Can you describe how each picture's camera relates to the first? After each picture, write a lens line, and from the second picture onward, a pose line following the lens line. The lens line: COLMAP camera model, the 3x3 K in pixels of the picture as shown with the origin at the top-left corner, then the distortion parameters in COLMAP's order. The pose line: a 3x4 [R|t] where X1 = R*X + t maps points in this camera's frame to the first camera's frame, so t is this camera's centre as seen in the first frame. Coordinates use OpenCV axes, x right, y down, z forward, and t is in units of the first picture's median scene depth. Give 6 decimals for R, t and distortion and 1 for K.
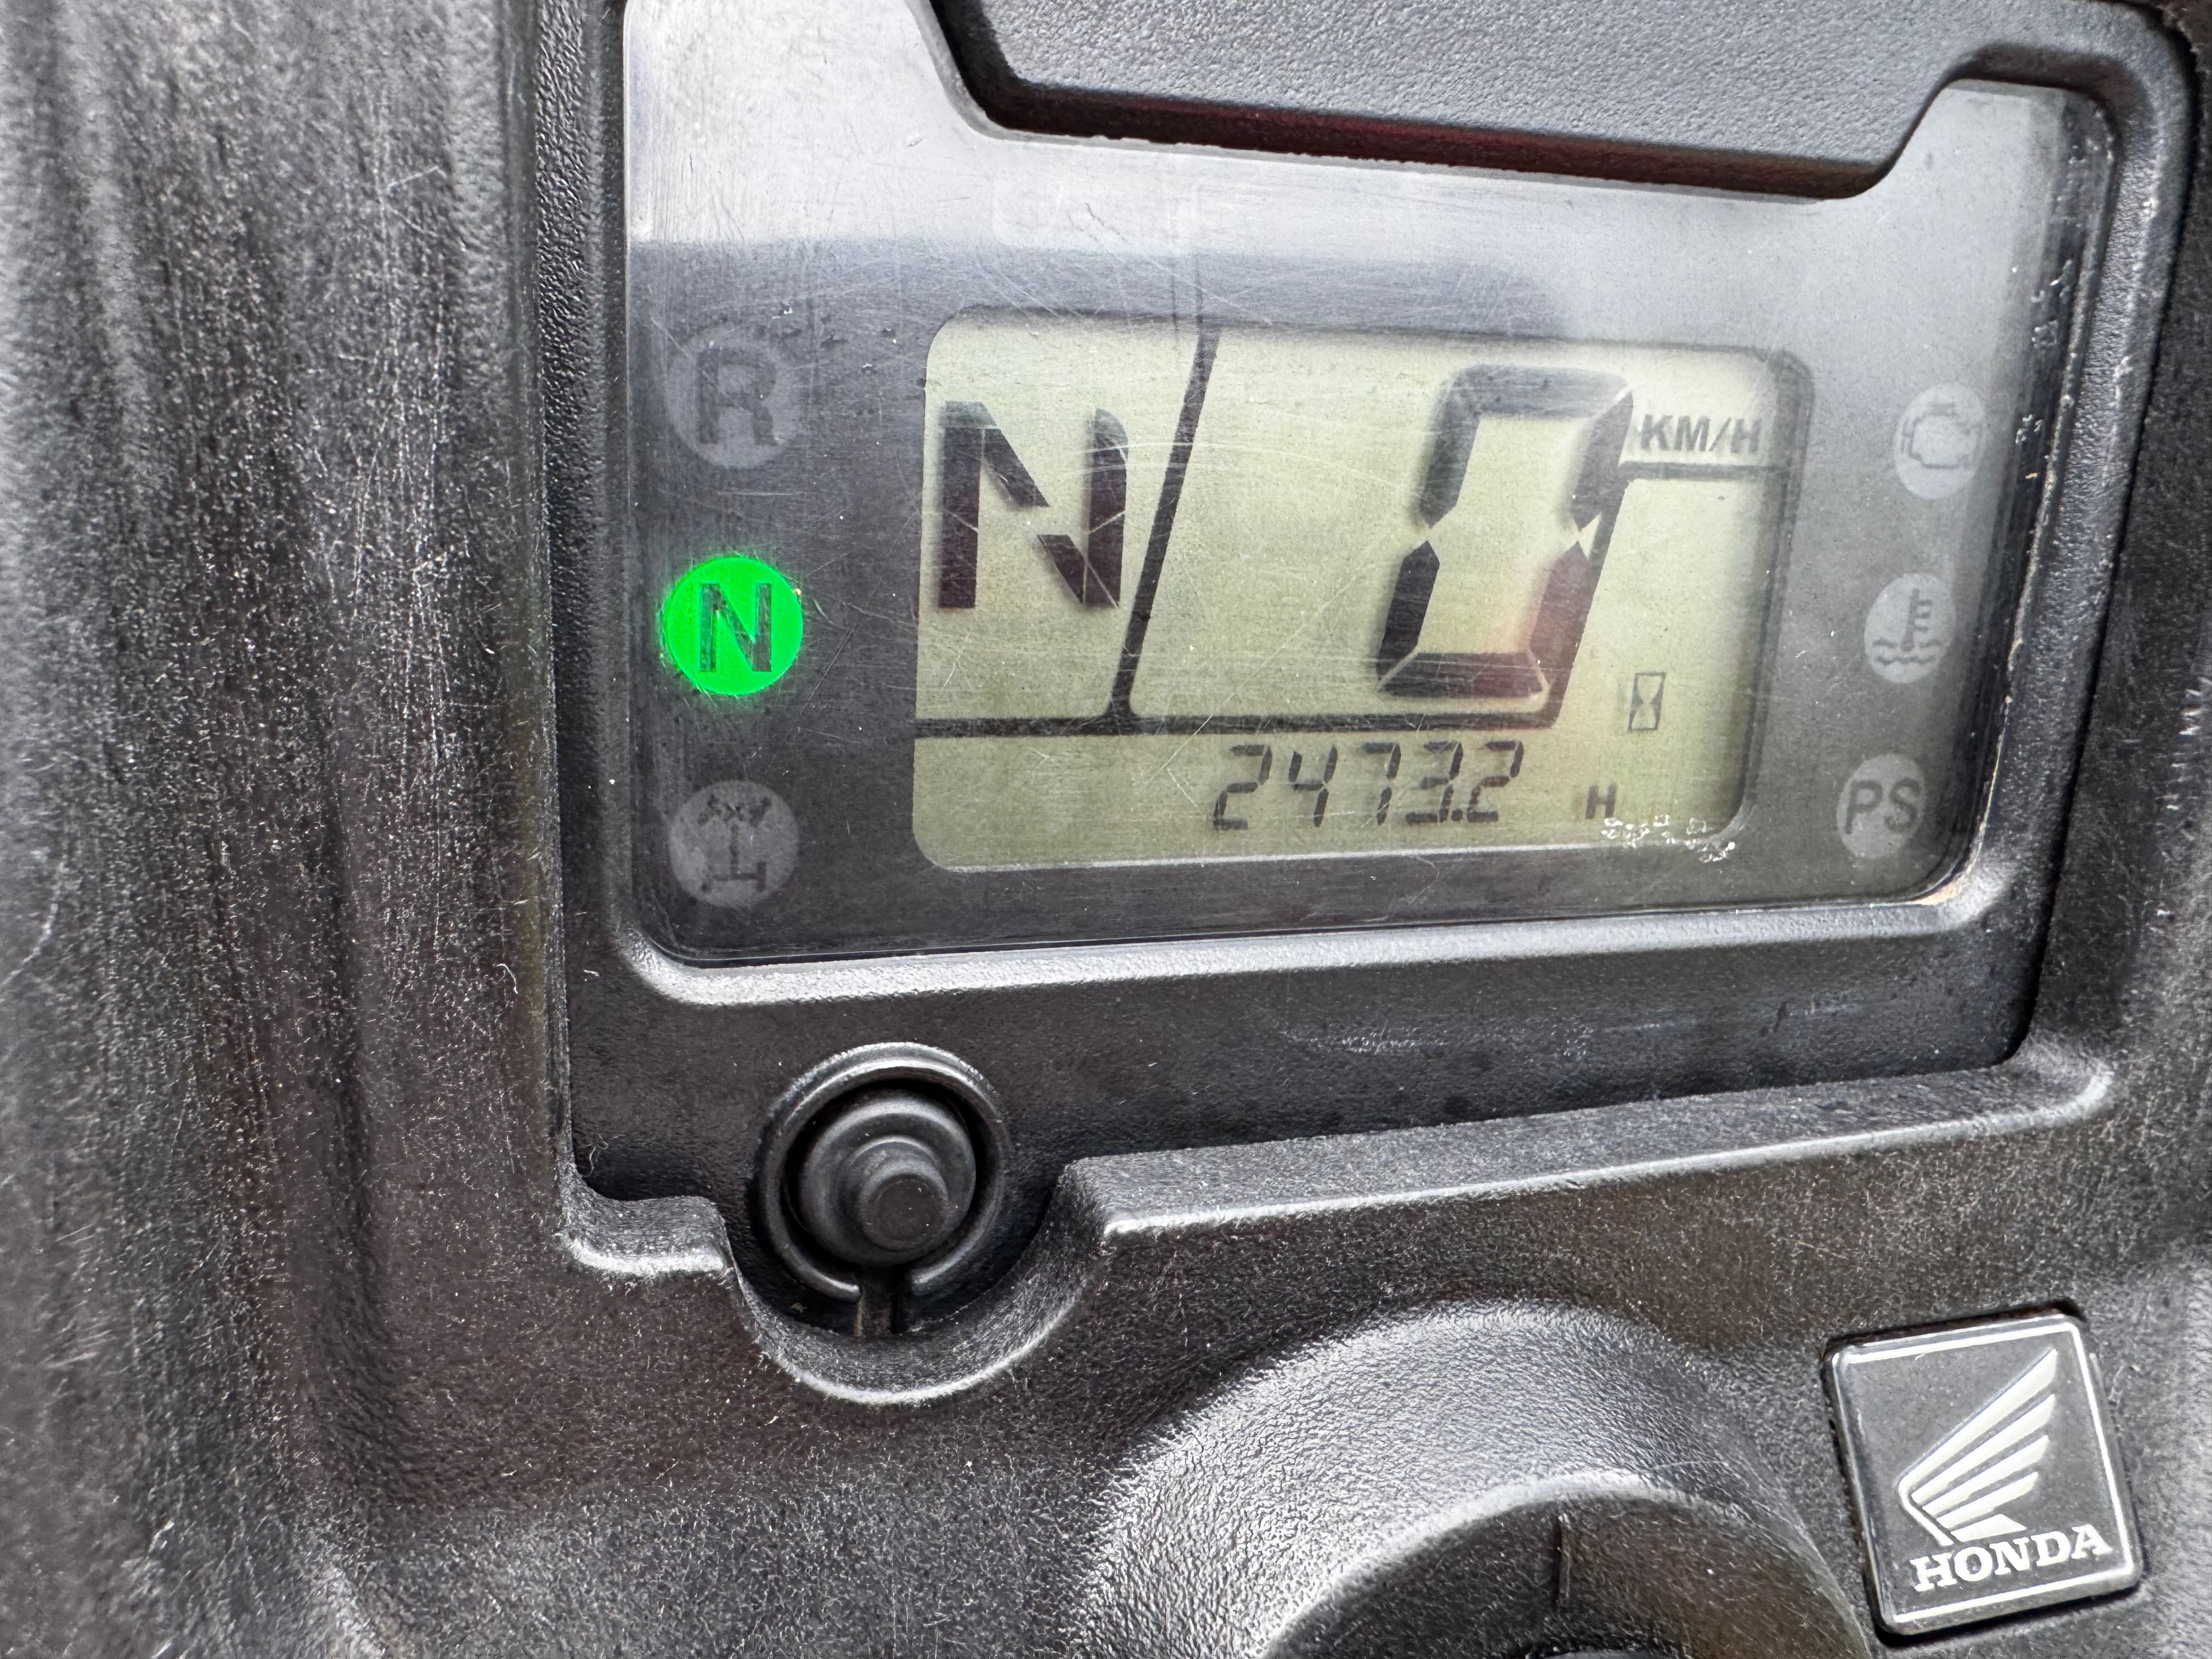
lens RADIAL K [[1712.7, 0, 1105.3], [0, 1712.7, 831.1], [0, 0, 1]] dist [-0.004966, -0.001461]
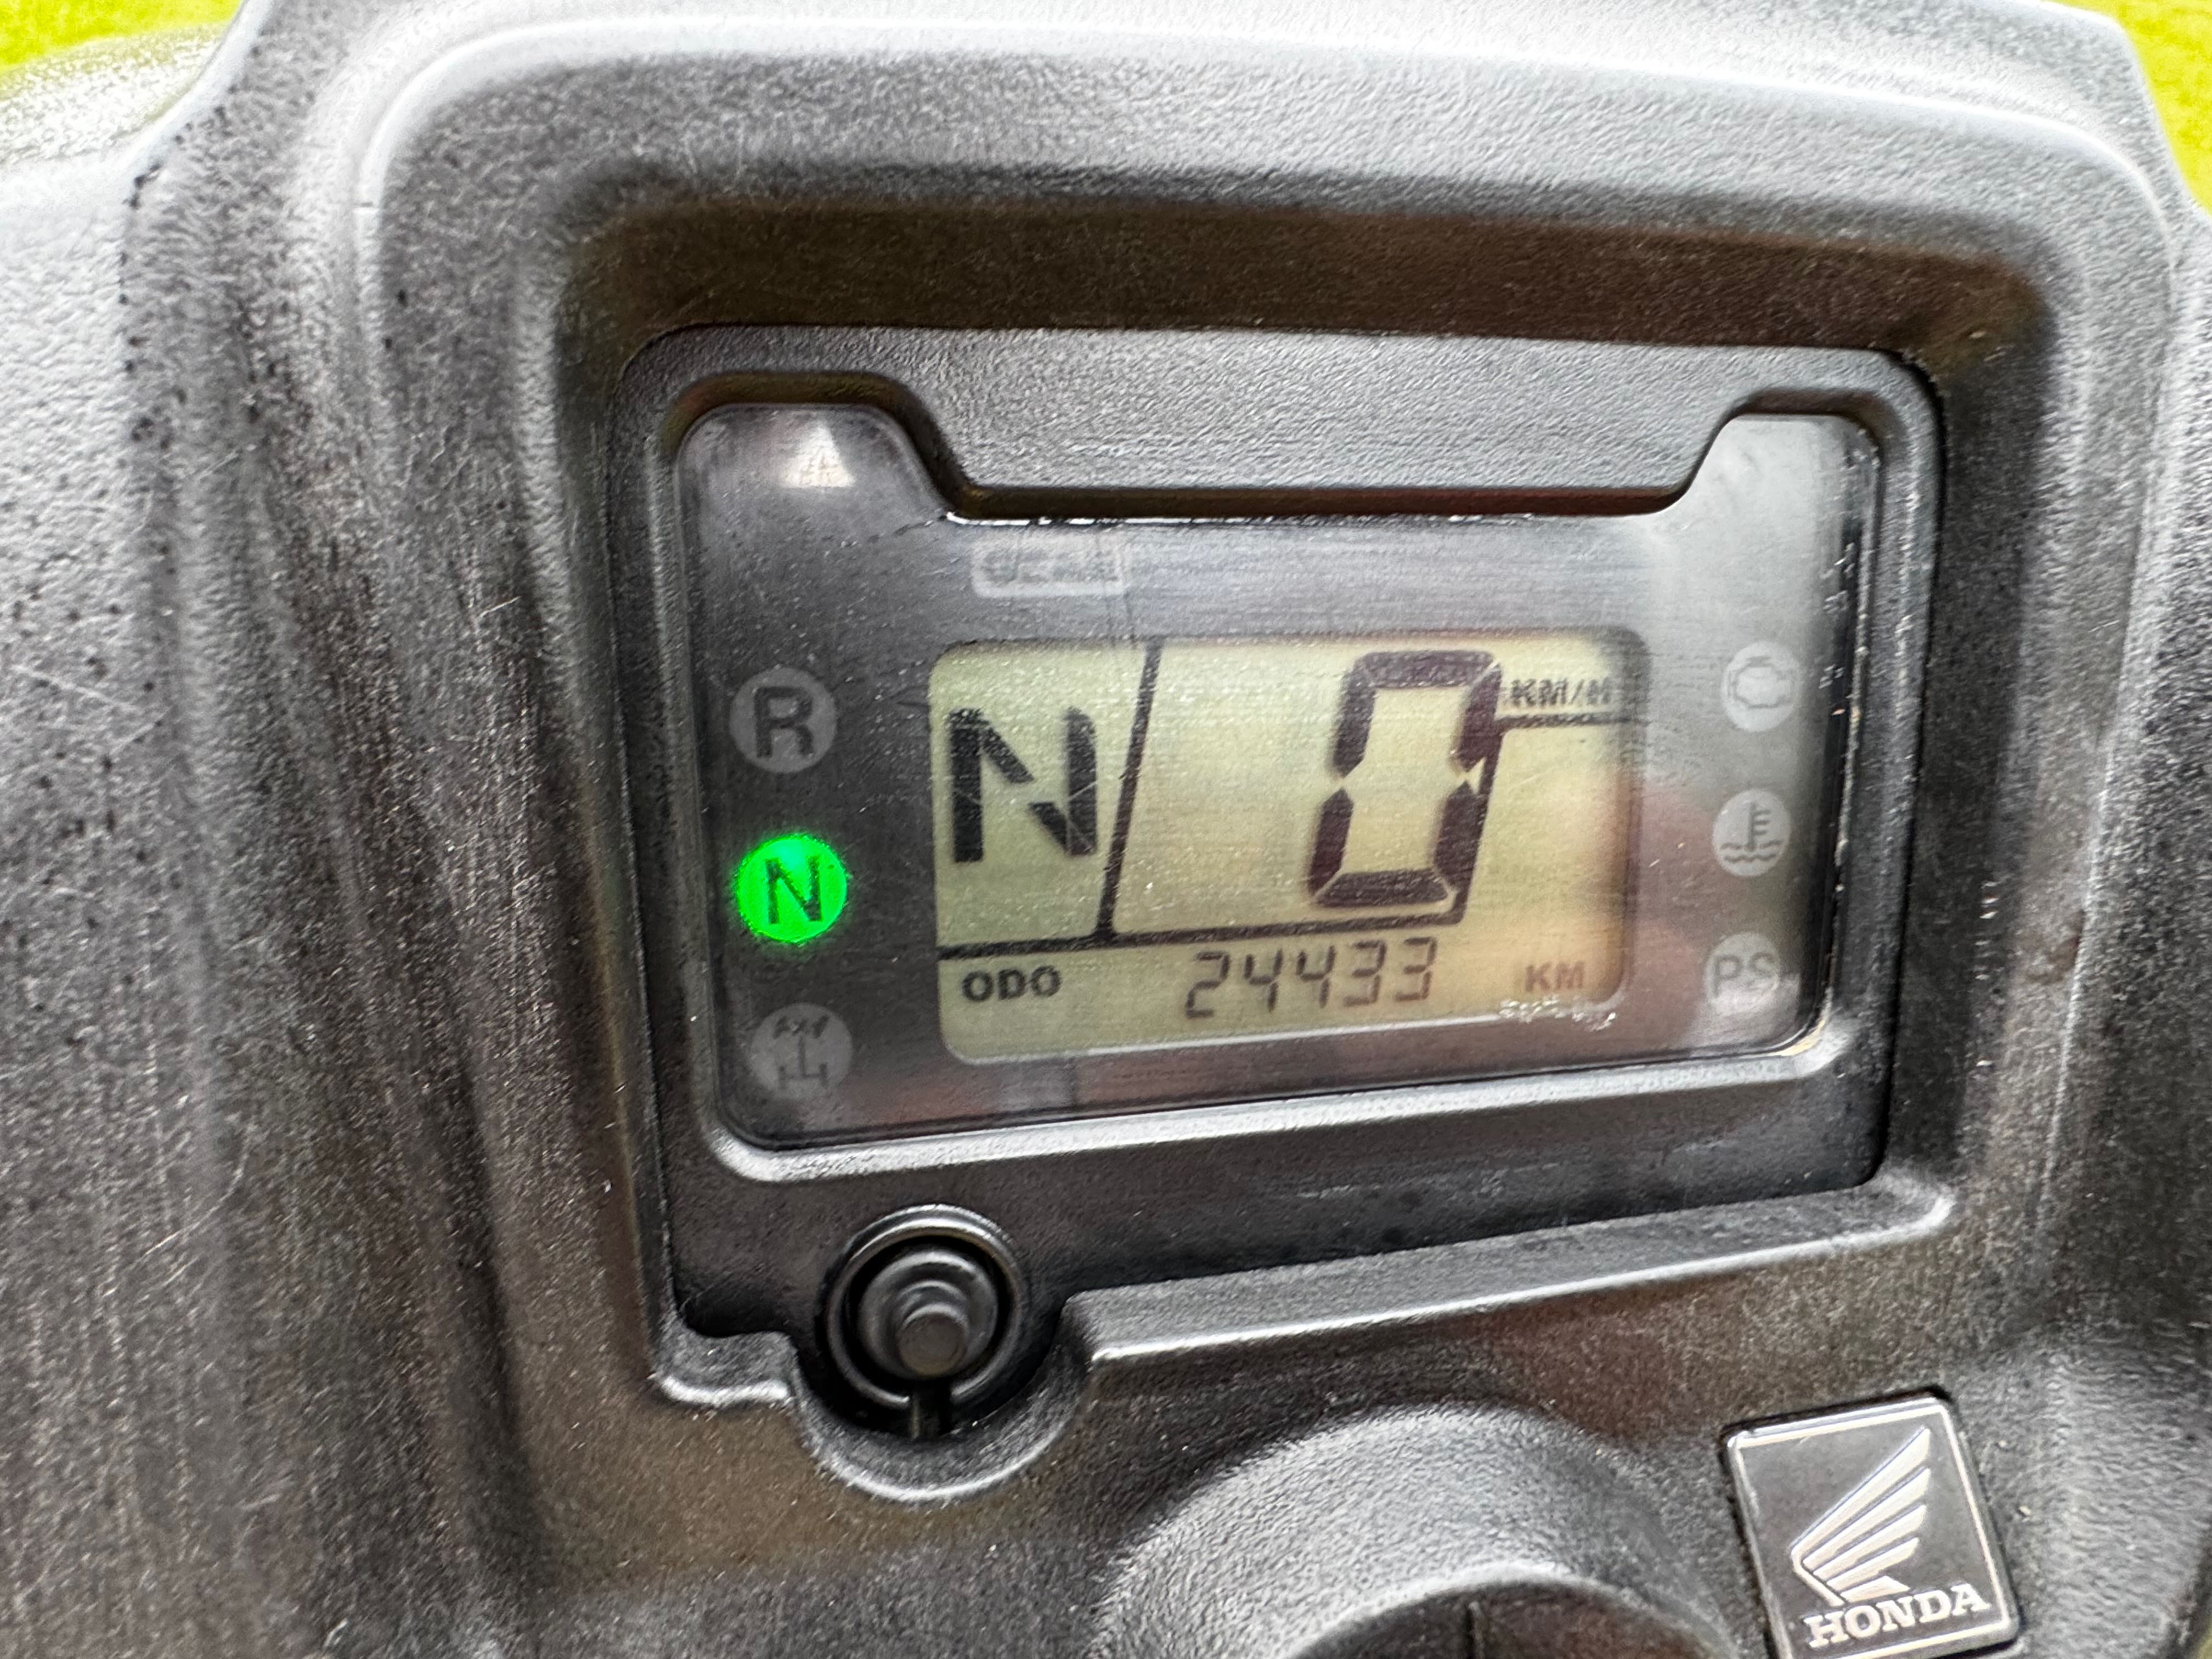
lens RADIAL K [[1321.3, 0, 1103.4], [0, 1321.3, 827.0], [0, 0, 1]] dist [-0.006451, -0.003146]
pose [[0.995374, -0.039294, -0.087673, 0.103771], [0.032346, 0.996325, -0.079308, -0.073970], [0.090467, 0.076106, 0.992987, 0.013377]]
